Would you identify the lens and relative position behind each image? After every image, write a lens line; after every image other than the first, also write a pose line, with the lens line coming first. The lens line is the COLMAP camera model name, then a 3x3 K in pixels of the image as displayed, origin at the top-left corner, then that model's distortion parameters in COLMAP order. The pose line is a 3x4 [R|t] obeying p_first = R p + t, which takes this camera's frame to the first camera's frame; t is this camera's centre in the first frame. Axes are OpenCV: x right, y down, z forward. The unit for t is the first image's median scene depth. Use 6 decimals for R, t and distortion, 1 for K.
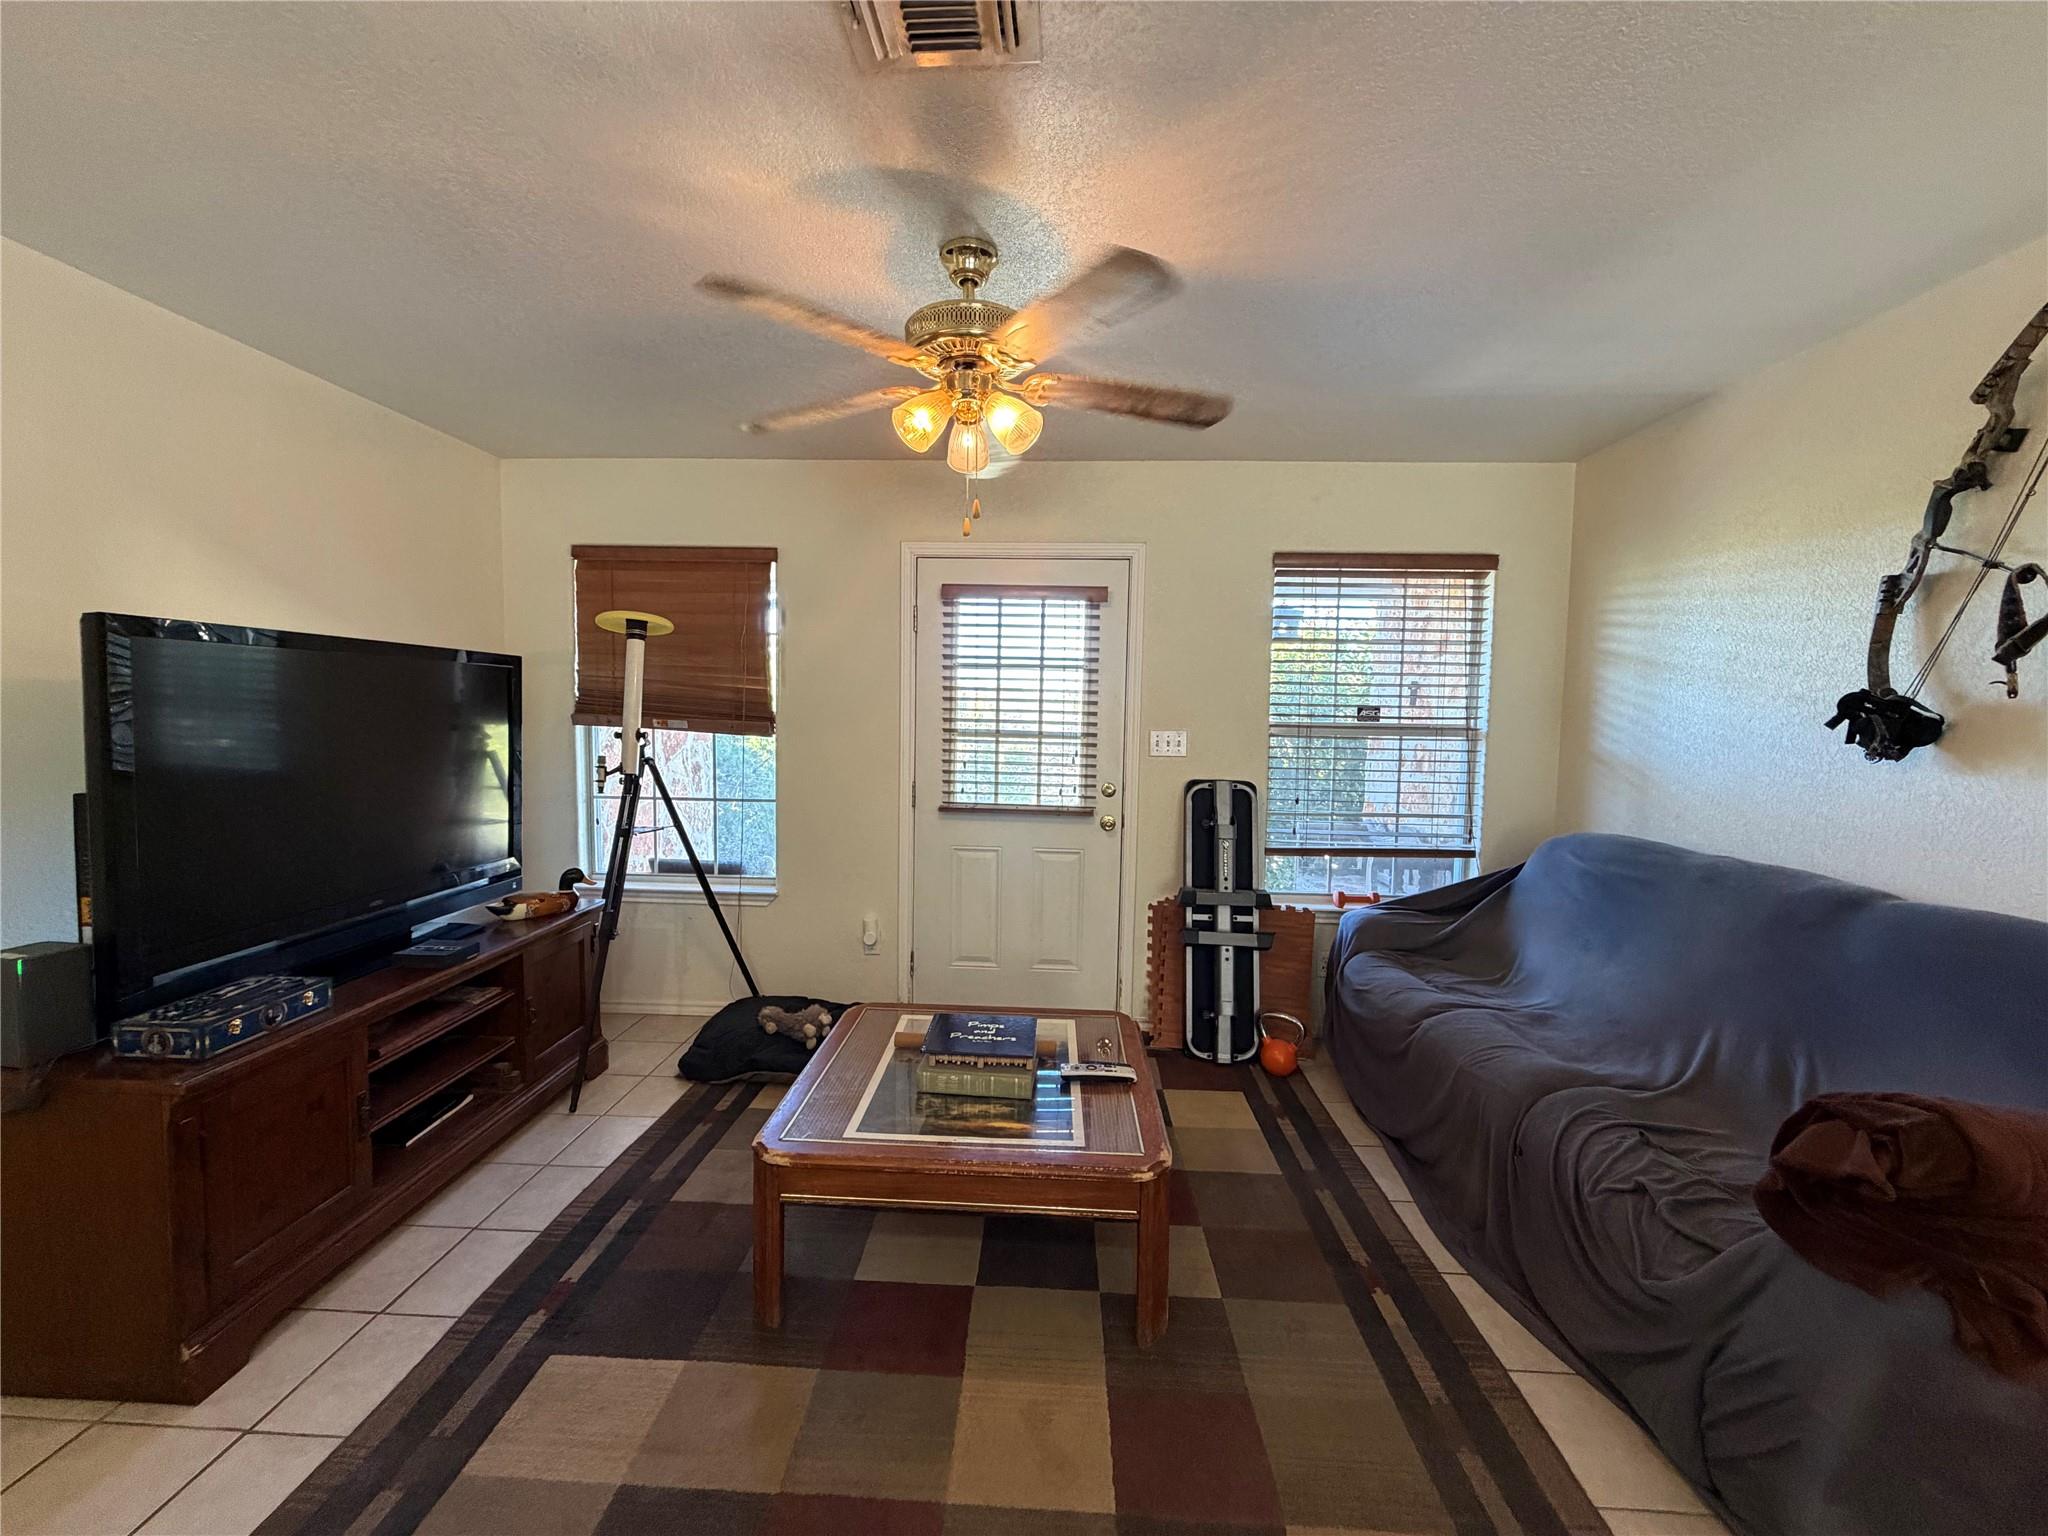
lens RADIAL K [[810.5, 0, 1024.0], [0, 810.5, 768.0], [0, 0, 1]] dist [0.001259, 0.000020]
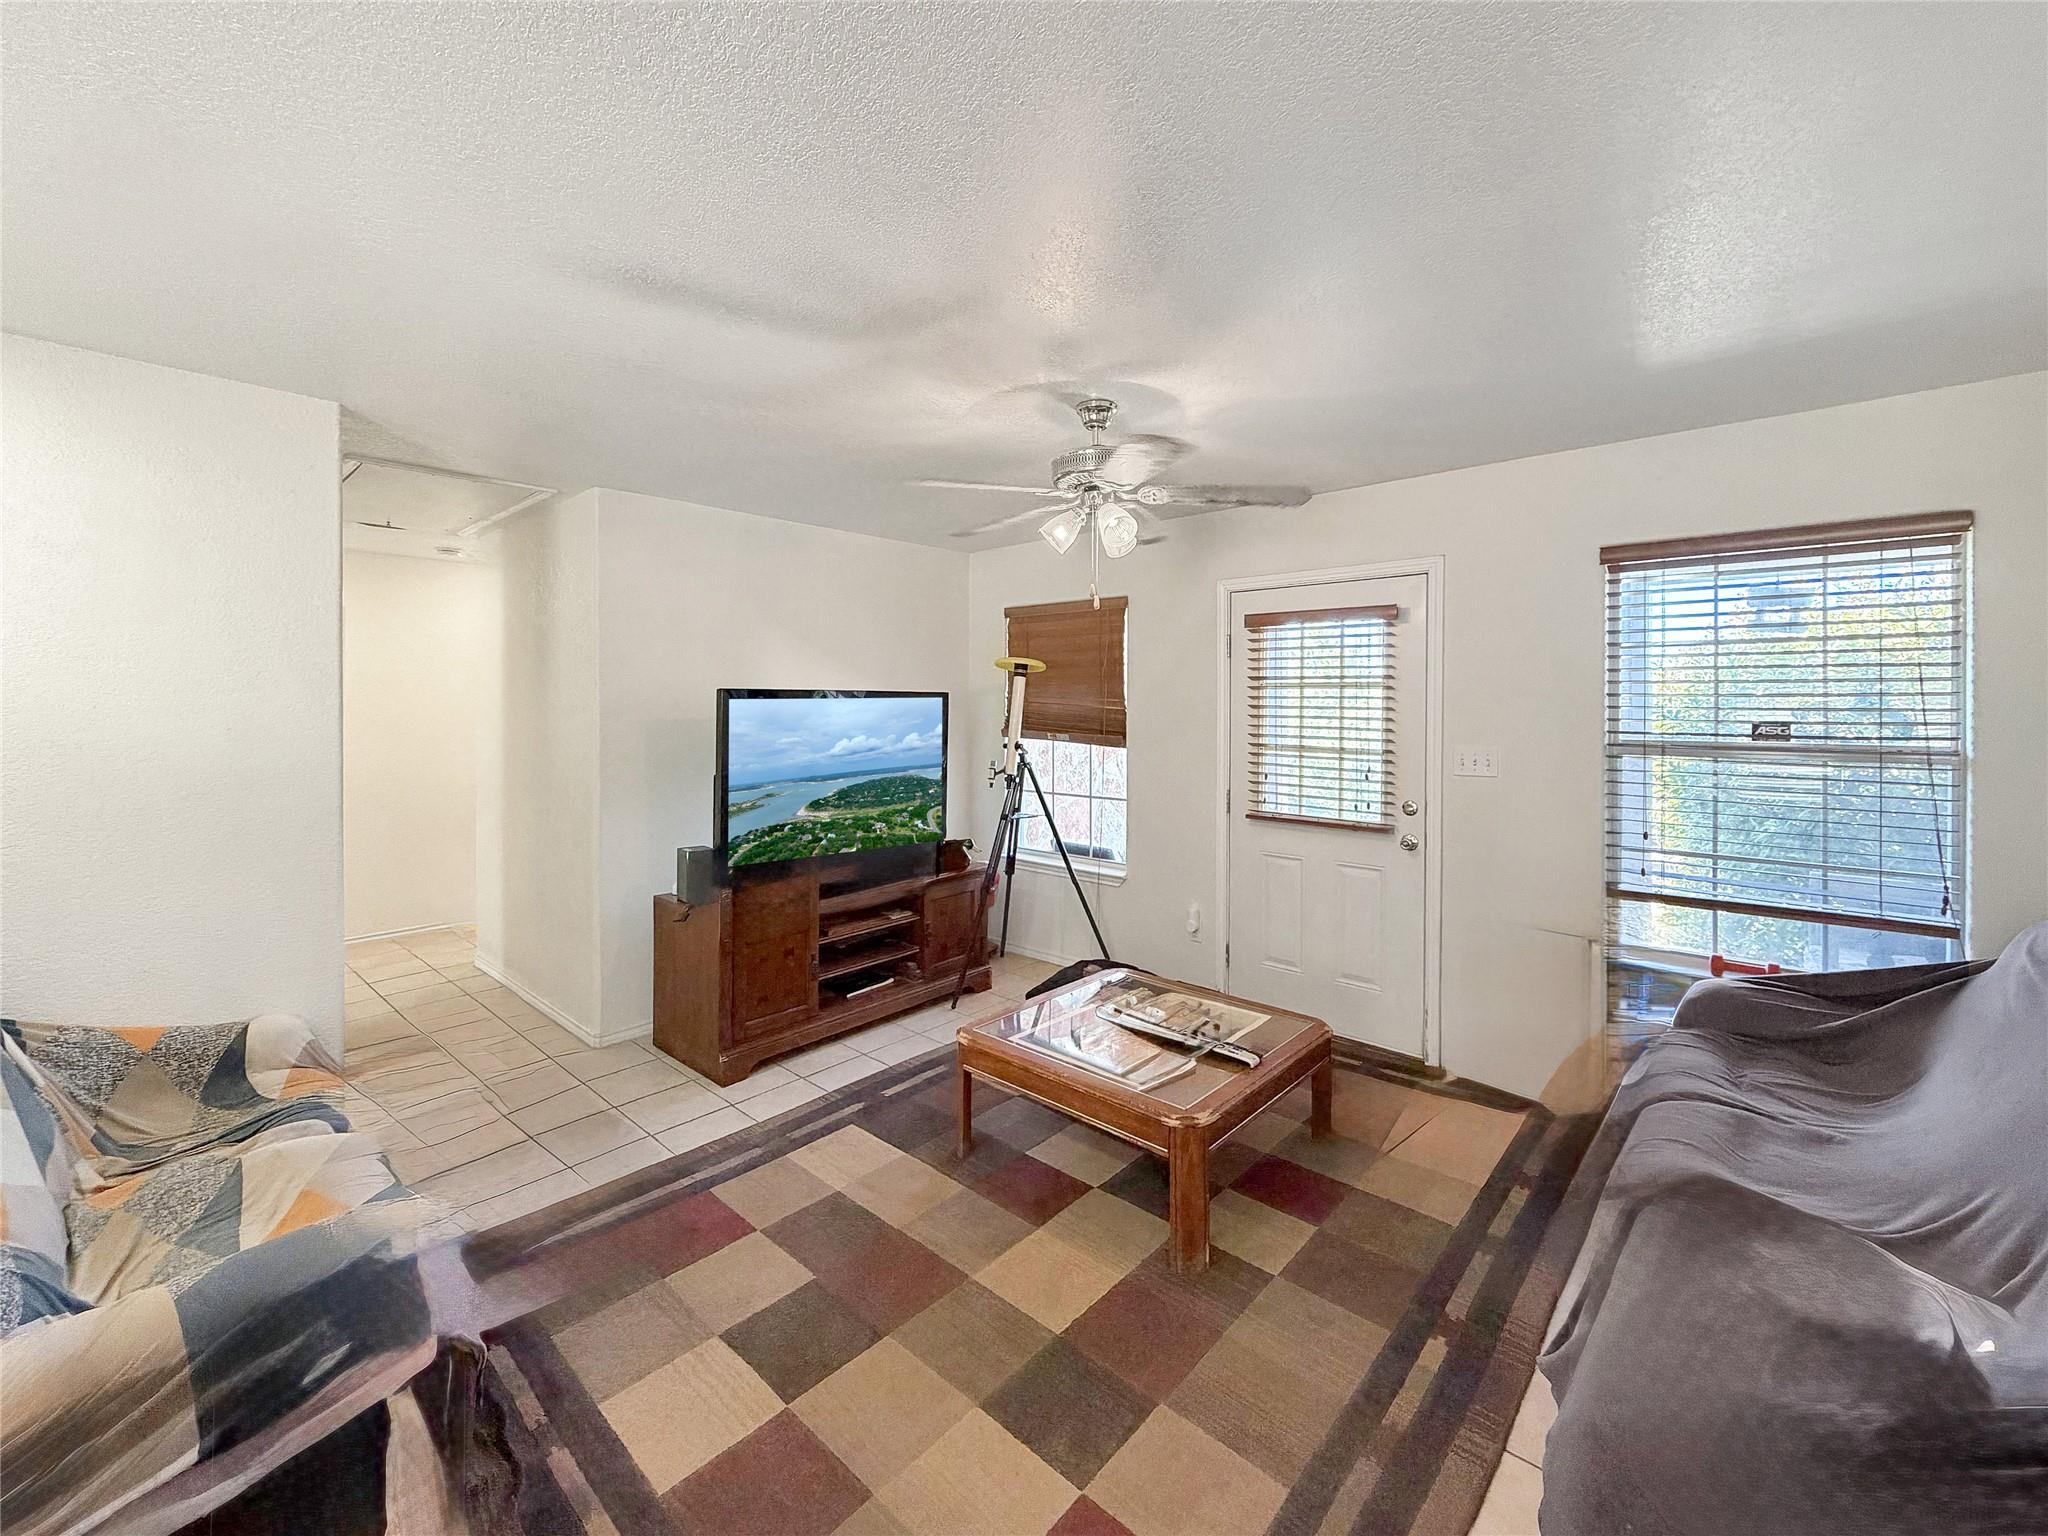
lens RADIAL K [[842.6, 0, 1036.6], [0, 842.6, 706.5], [0, 0, 1]] dist [0.001855, -0.000060]
pose [[0.774846, -0.013465, -0.632006, 0.411374], [-0.033154, 0.997532, -0.061900, -0.018312], [0.631280, 0.068917, 0.772487, -0.078685]]
